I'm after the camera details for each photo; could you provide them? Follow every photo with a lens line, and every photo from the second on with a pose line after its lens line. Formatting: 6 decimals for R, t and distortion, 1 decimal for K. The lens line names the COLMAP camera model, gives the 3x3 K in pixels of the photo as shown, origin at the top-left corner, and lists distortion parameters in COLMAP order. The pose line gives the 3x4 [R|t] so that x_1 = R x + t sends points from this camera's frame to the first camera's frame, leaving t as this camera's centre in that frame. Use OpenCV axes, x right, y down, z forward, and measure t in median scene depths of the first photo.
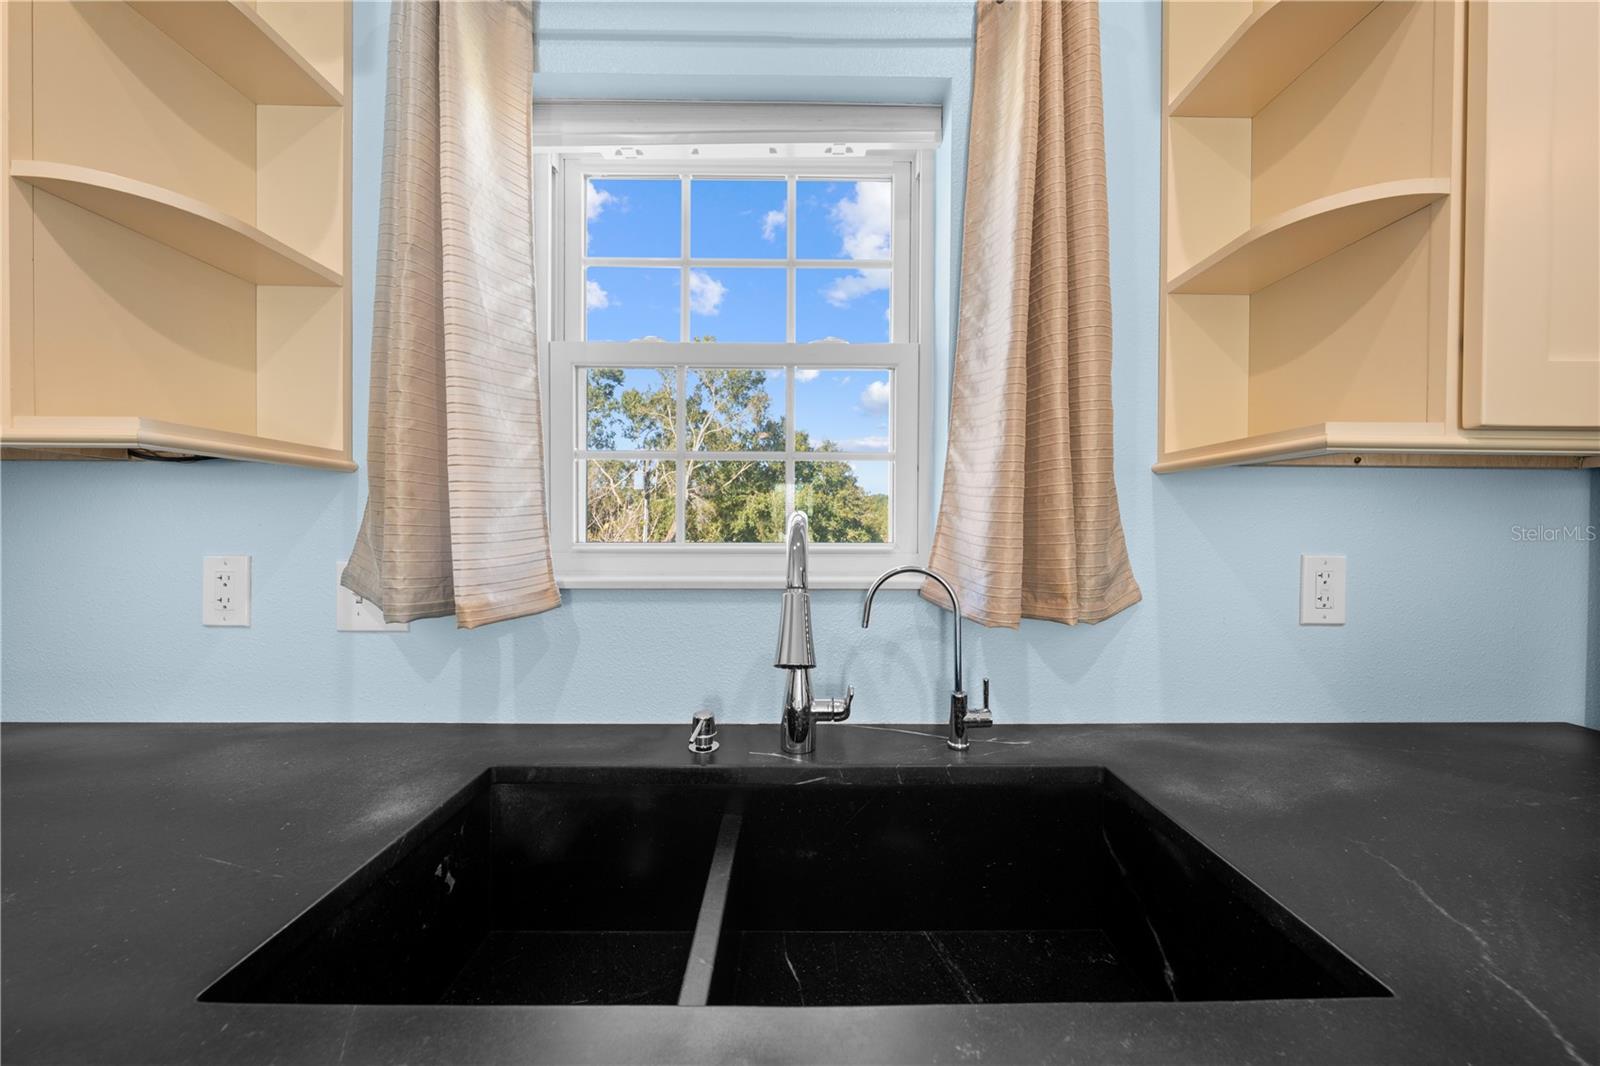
lens RADIAL K [[538.8, 0, 820.7], [0, 538.8, 557.7], [0, 0, 1]] dist [-0.001582, 0.001137]
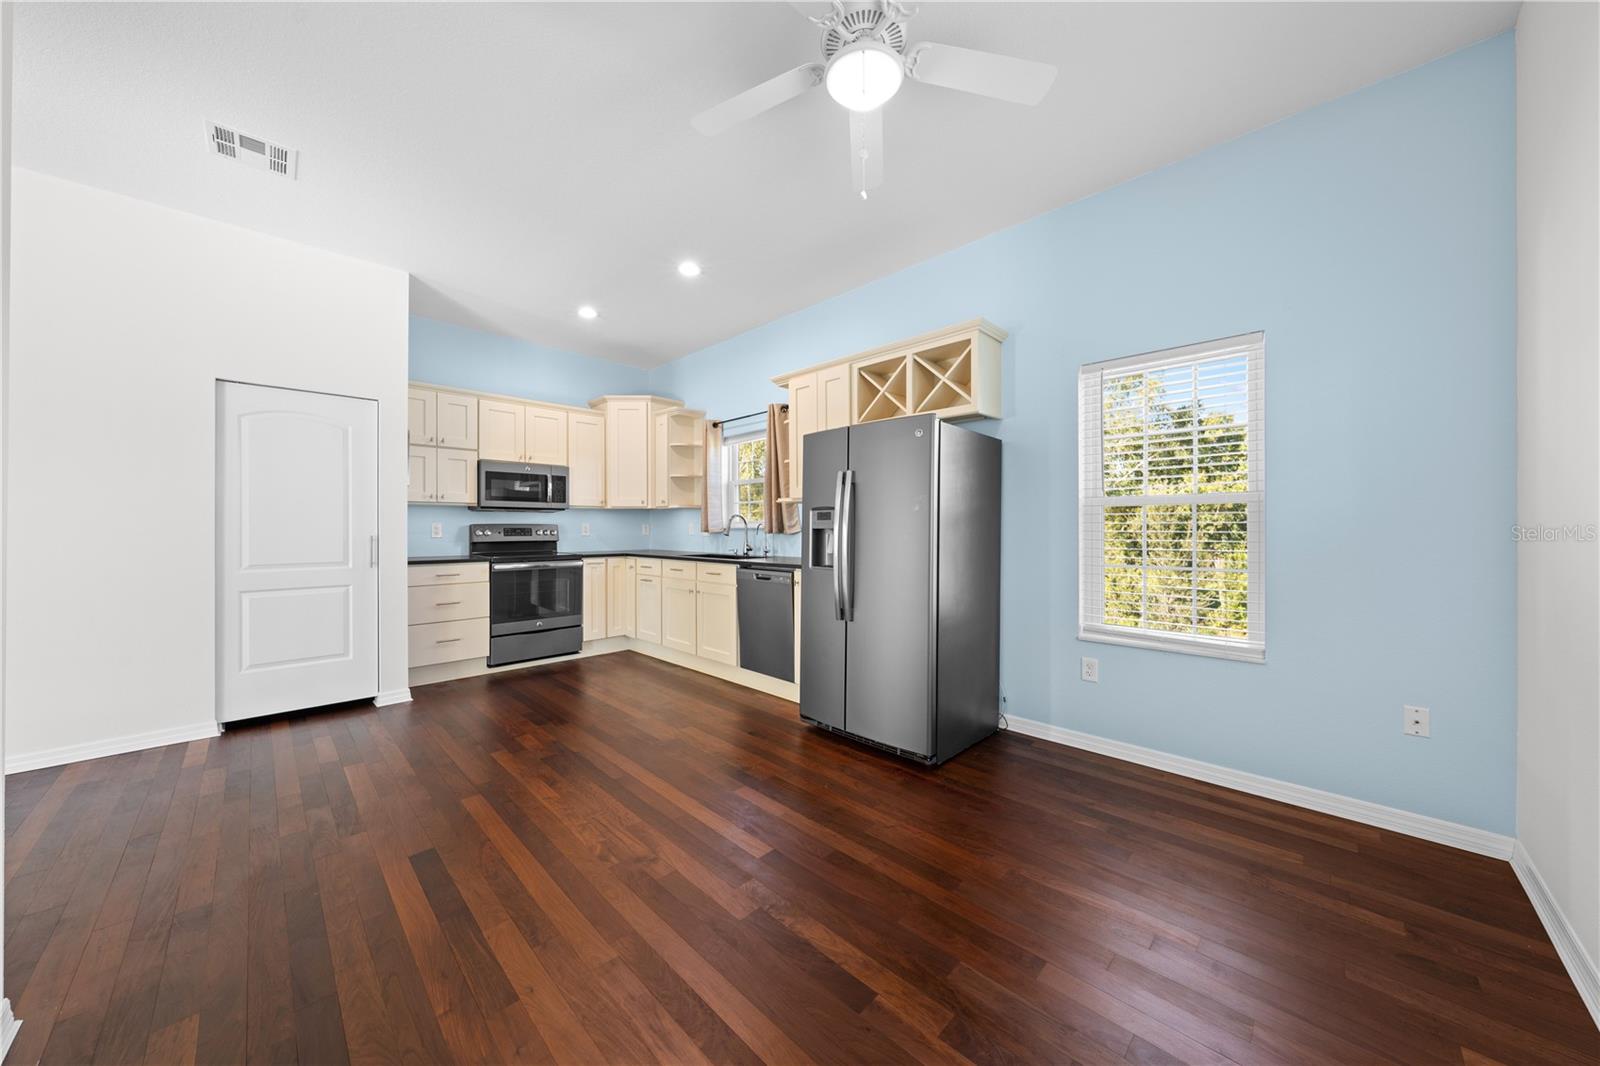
lens RADIAL K [[538.8, 0, 803.5], [0, 538.8, 525.8], [0, 0, 1]] dist [-0.001582, 0.001137]
pose [[0.699847, -0.007789, -0.714250, 4.278833], [-0.004453, 0.999874, -0.015267, 0.115778], [0.714278, 0.013865, 0.699724, -2.437903]]
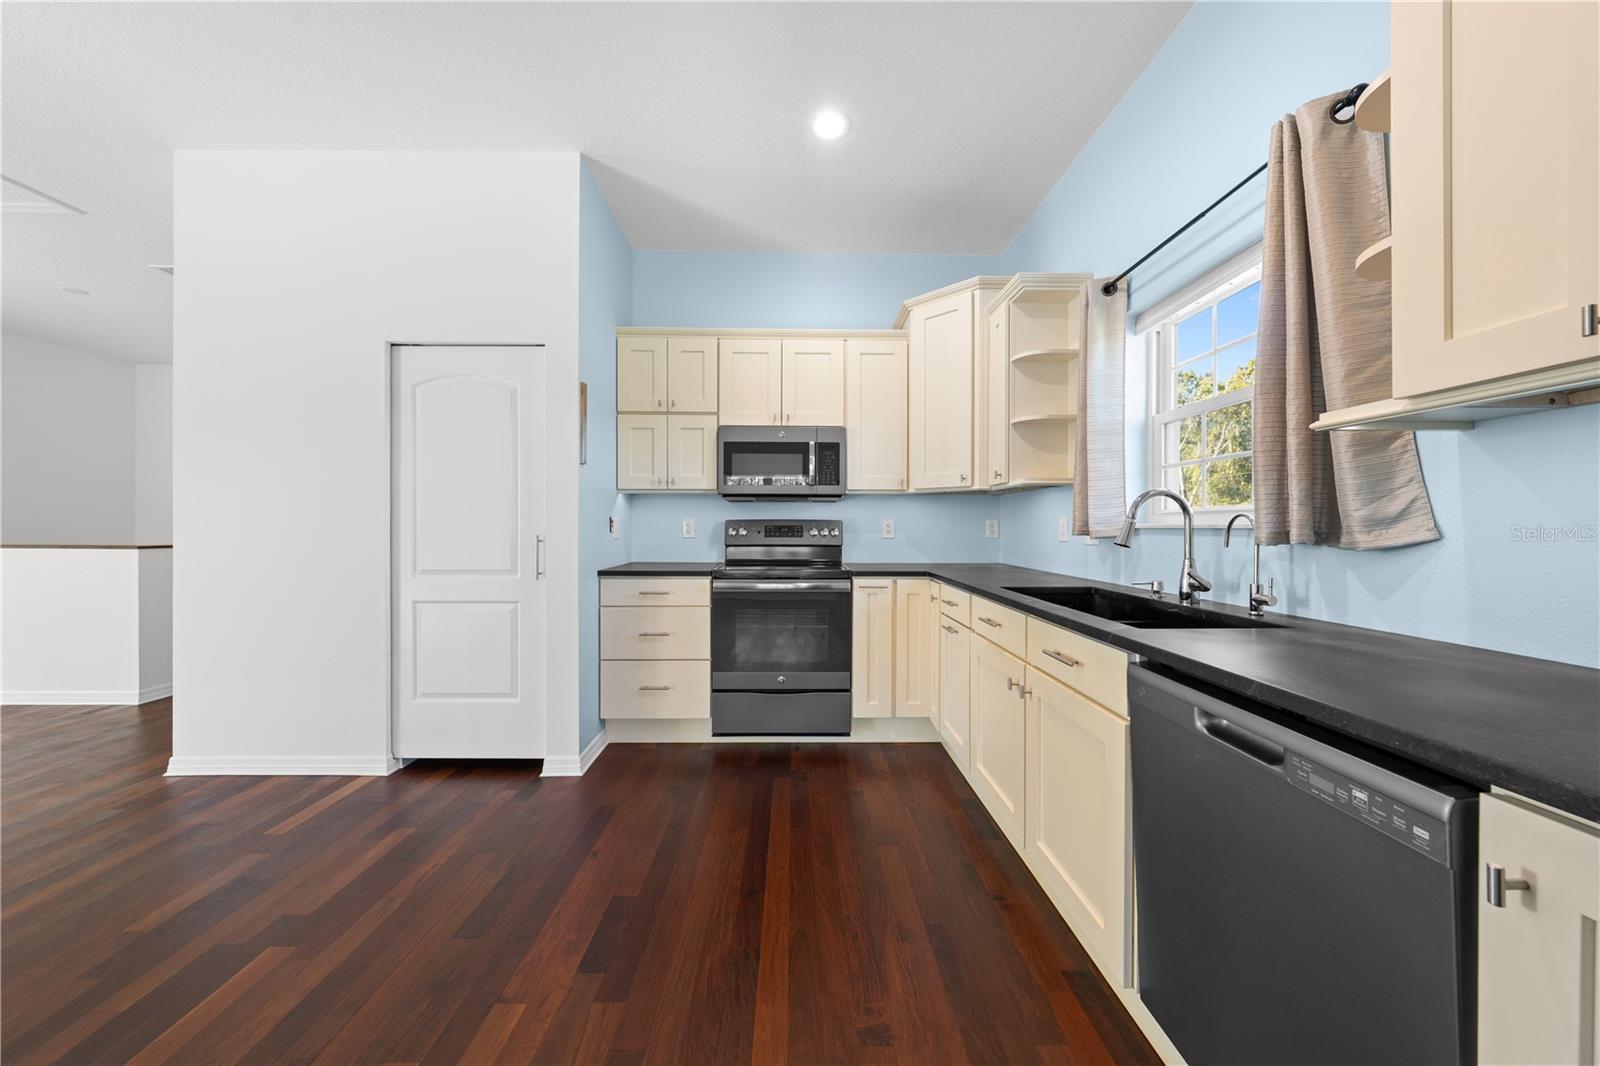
lens RADIAL K [[538.8, 0, 805.2], [0, 538.8, 526.8], [0, 0, 1]] dist [-0.001582, 0.001137]
pose [[-0.002699, -0.003985, -0.999988, 1.943531], [-0.015696, 0.999869, -0.003942, 0.087315], [0.999873, 0.015685, -0.002761, -0.427301]]
